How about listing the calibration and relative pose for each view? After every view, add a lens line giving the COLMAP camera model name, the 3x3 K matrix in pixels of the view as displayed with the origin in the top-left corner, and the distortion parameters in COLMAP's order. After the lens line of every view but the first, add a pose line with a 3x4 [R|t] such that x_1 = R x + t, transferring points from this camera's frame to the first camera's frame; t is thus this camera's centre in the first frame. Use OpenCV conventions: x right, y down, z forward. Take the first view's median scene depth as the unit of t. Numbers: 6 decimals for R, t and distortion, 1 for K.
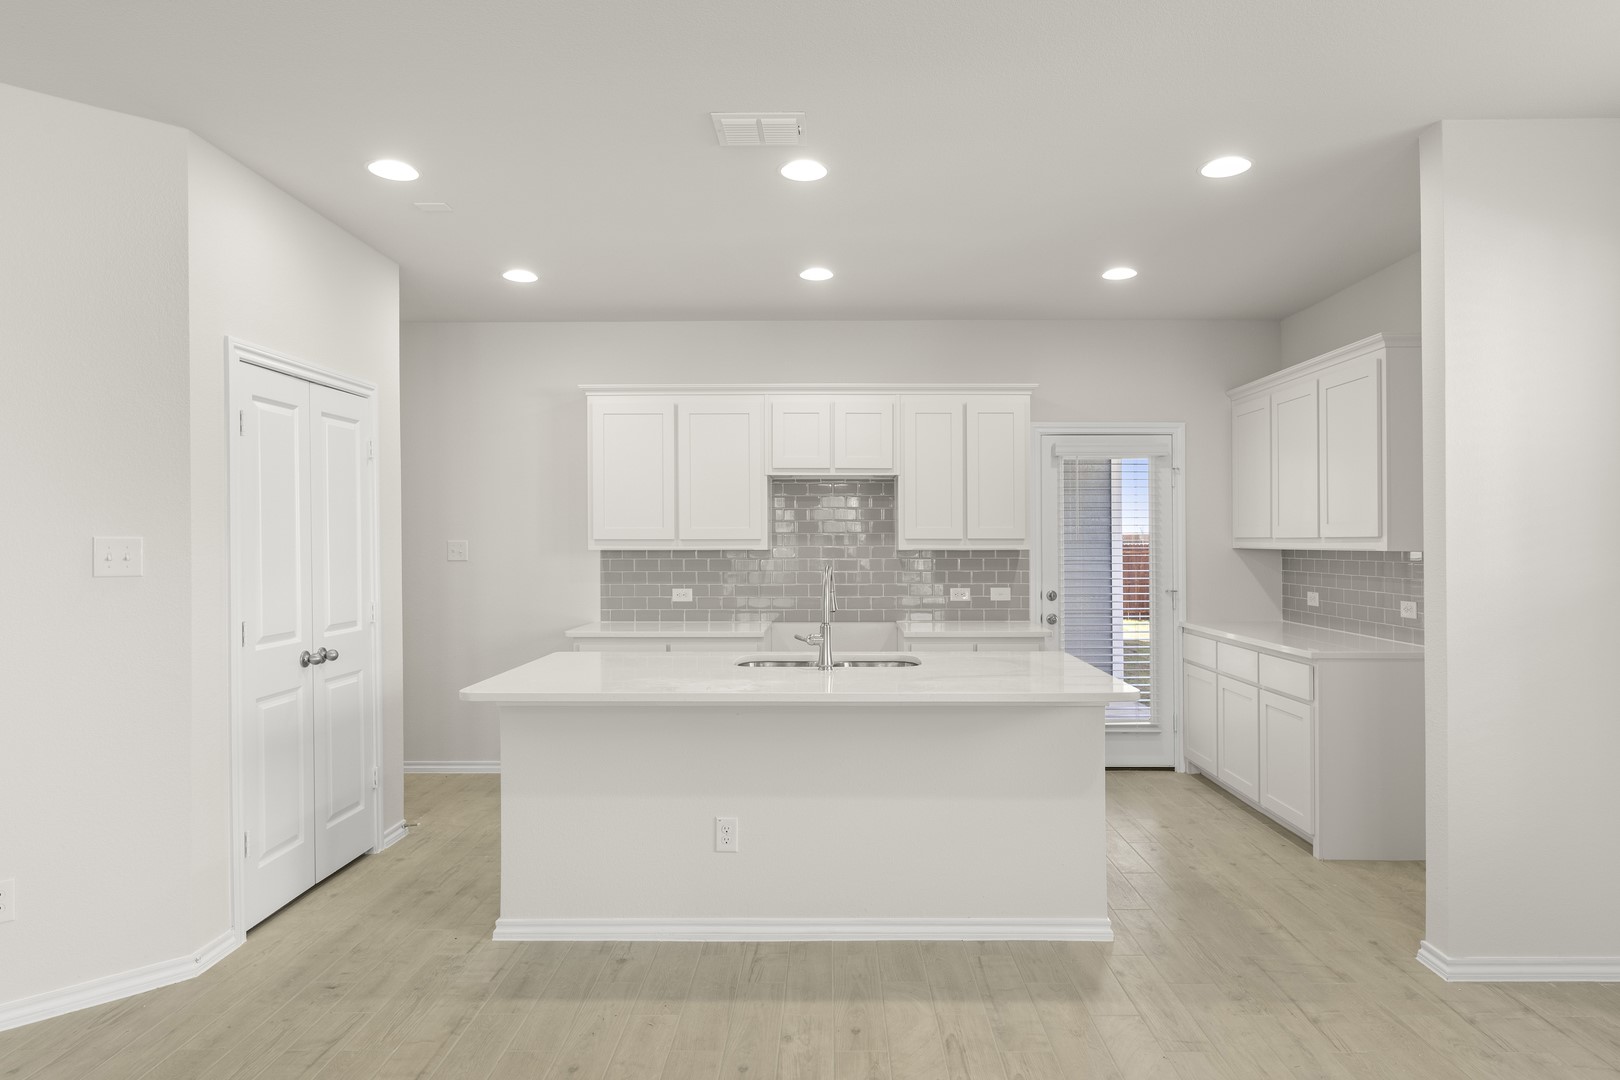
lens RADIAL K [[926.8, 0, 810.0], [0, 926.8, 540.0], [0, 0, 1]] dist [0.000970, -0.000868]
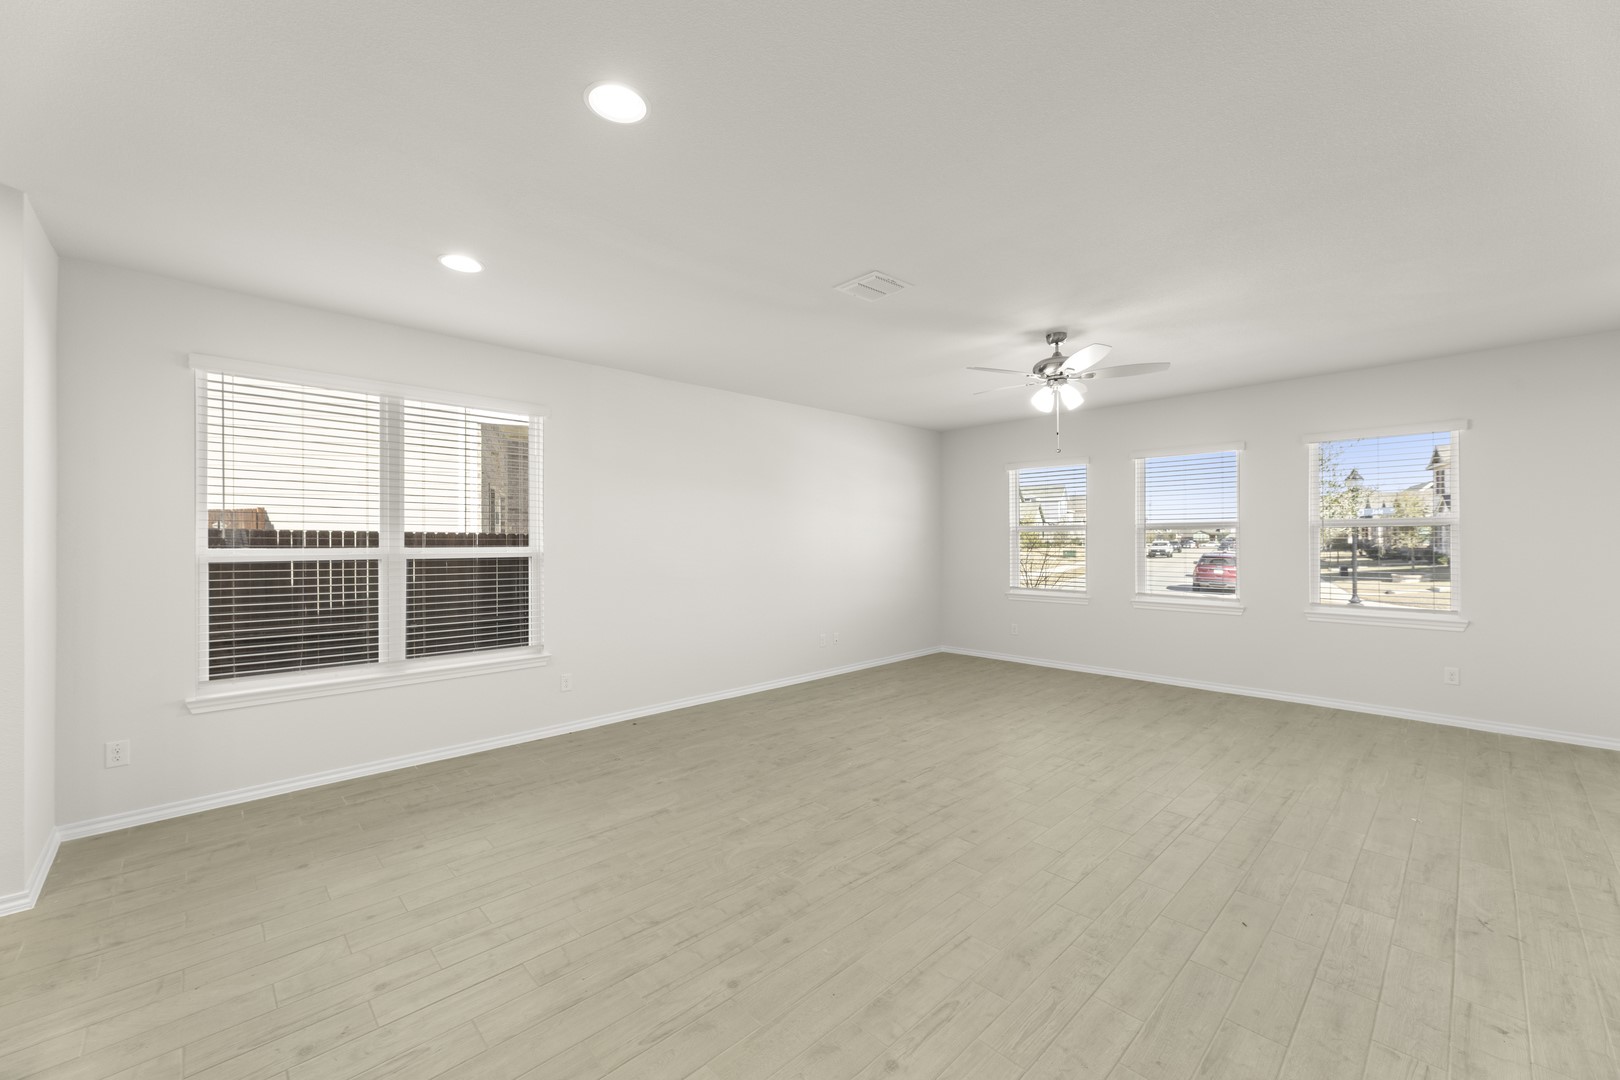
lens RADIAL K [[639.9, 0, 810.0], [0, 639.9, 540.0], [0, 0, 1]] dist [0.003629, 0.000232]
pose [[-0.705820, 0.003549, 0.708383, -0.346157], [0.004265, 0.999991, -0.000760, 0.000995], [-0.708379, 0.002485, -0.705828, 0.486601]]
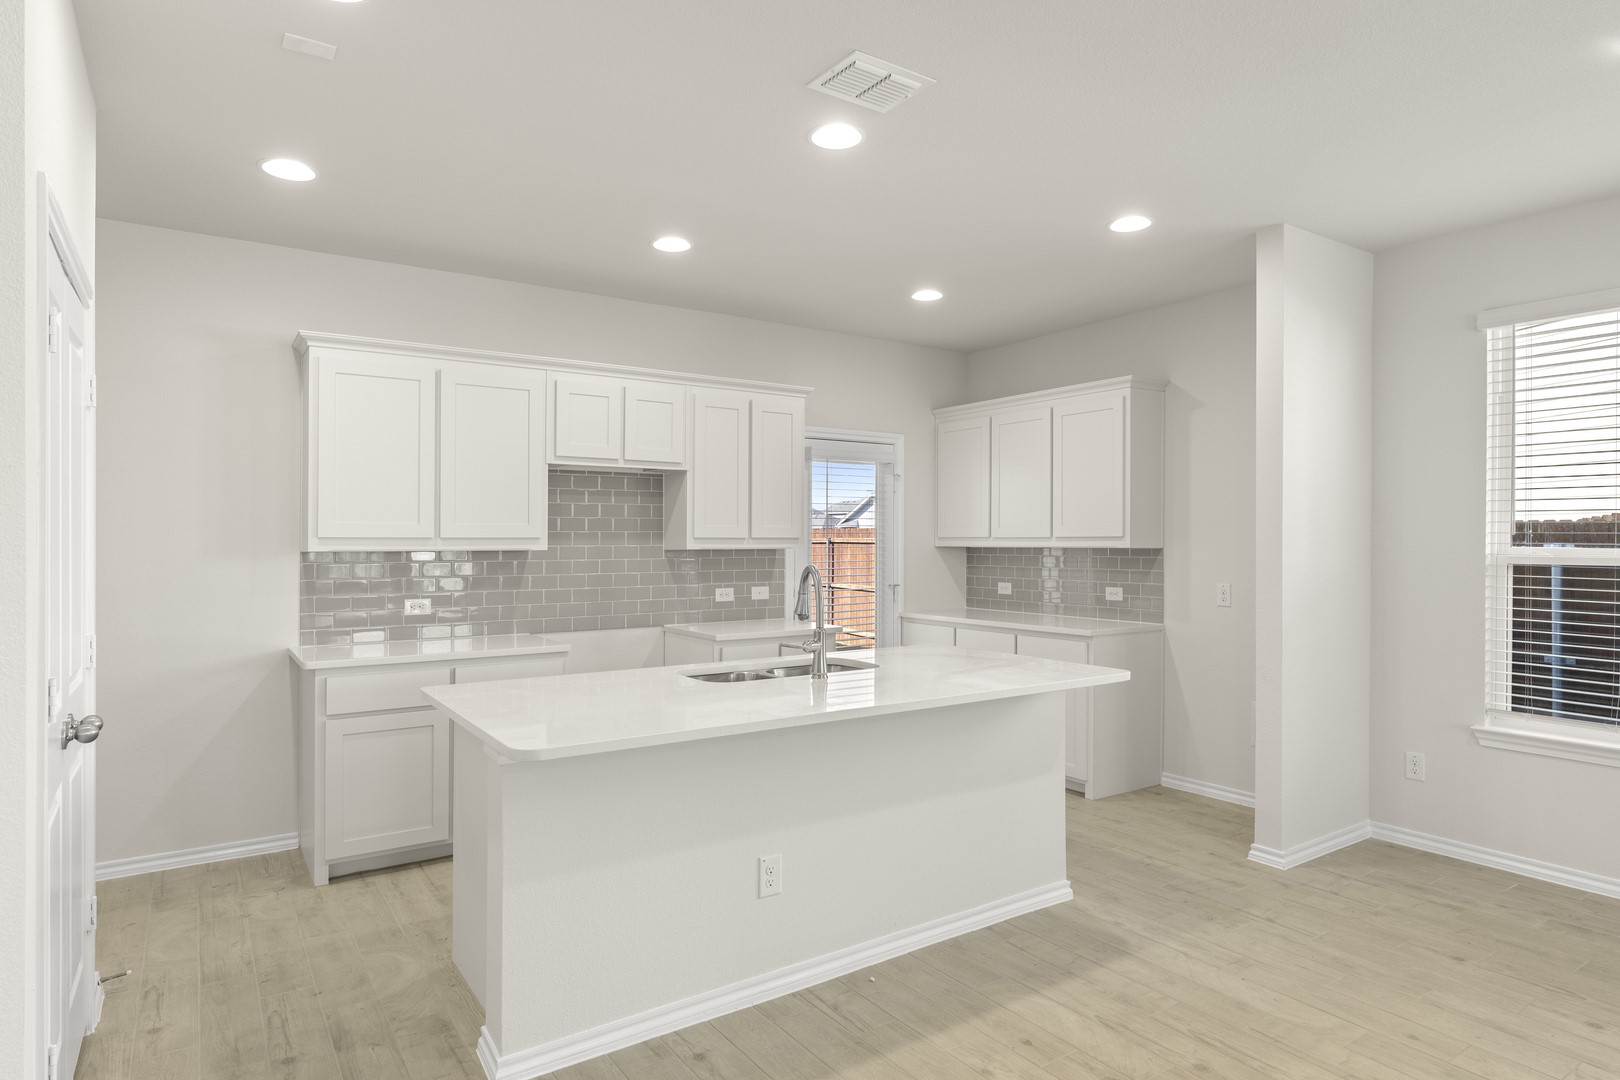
lens RADIAL K [[909.6, 0, 812.8], [0, 909.6, 536.9], [0, 0, 1]] dist [0.000156, 0.000759]
pose [[0.822018, 0.003048, 0.569453, -0.342667], [-0.000438, 0.999989, -0.004720, 0.002493], [-0.569461, 0.003630, 0.822010, 0.172638]]
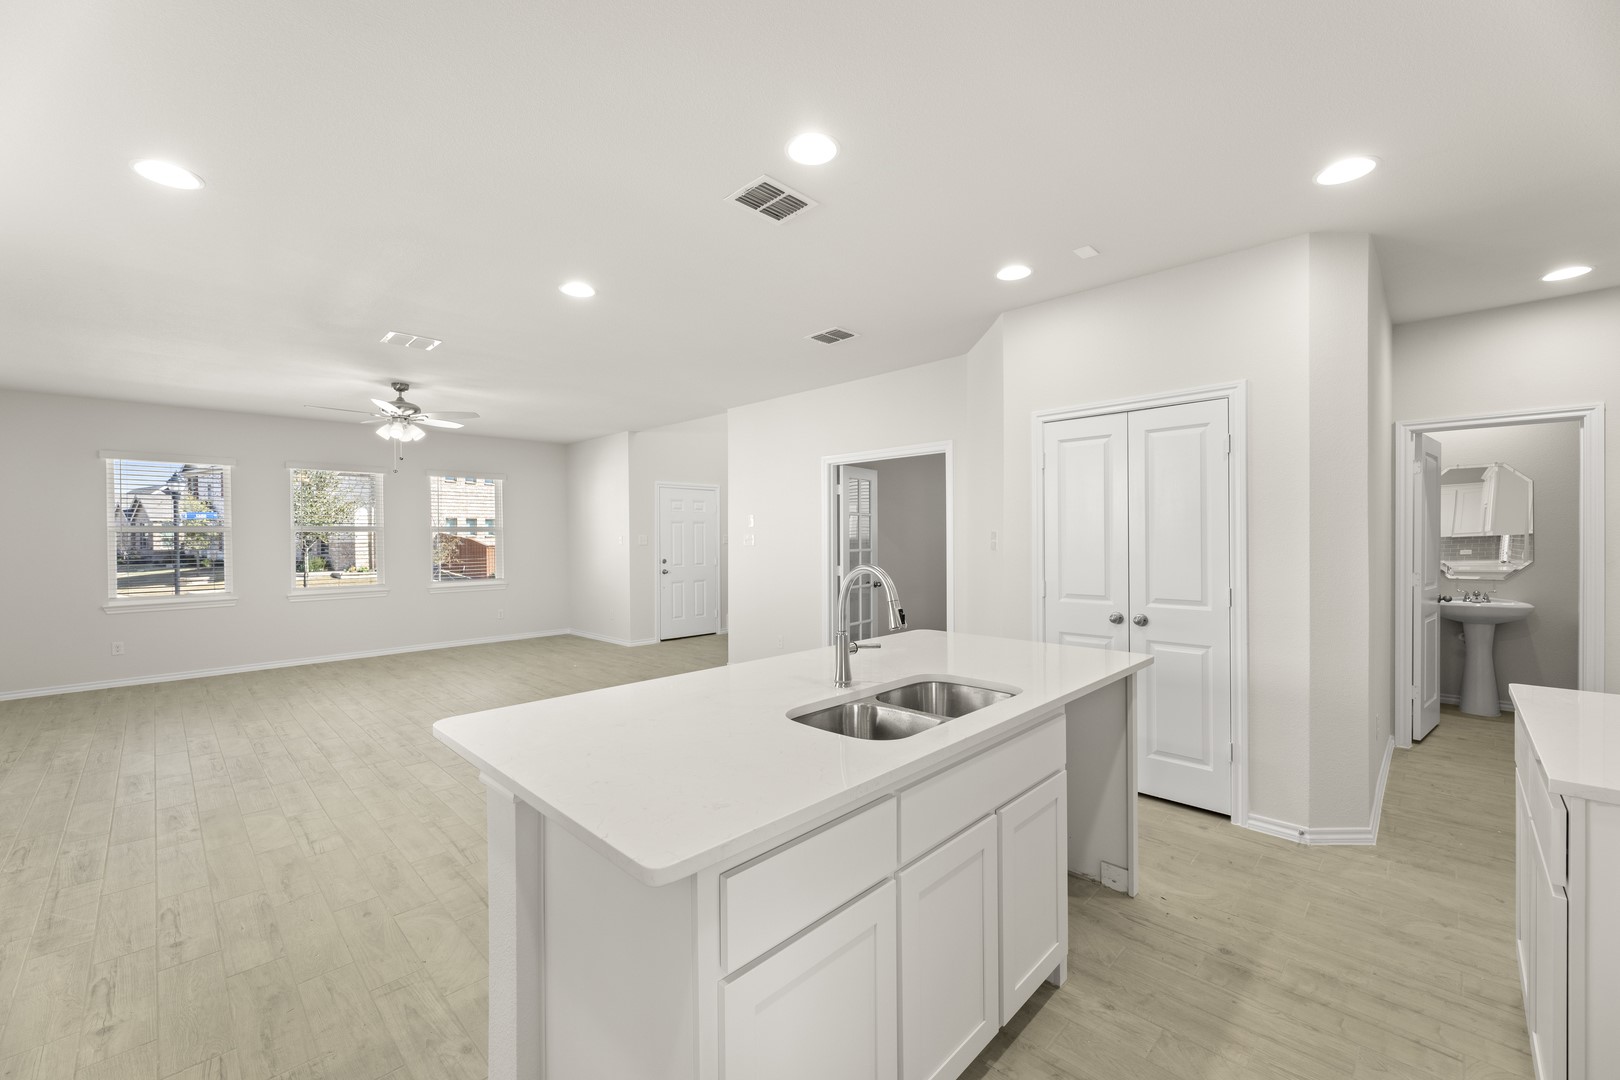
lens RADIAL K [[651.4, 0, 844.1], [0, 651.4, 539.7], [0, 0, 1]] dist [0.000995, -0.000047]
pose [[-0.653607, 0.013800, -0.756708, 0.315812], [0.009816, 0.999904, 0.009756, -0.000384], [0.756770, -0.001051, -0.653680, 0.942220]]
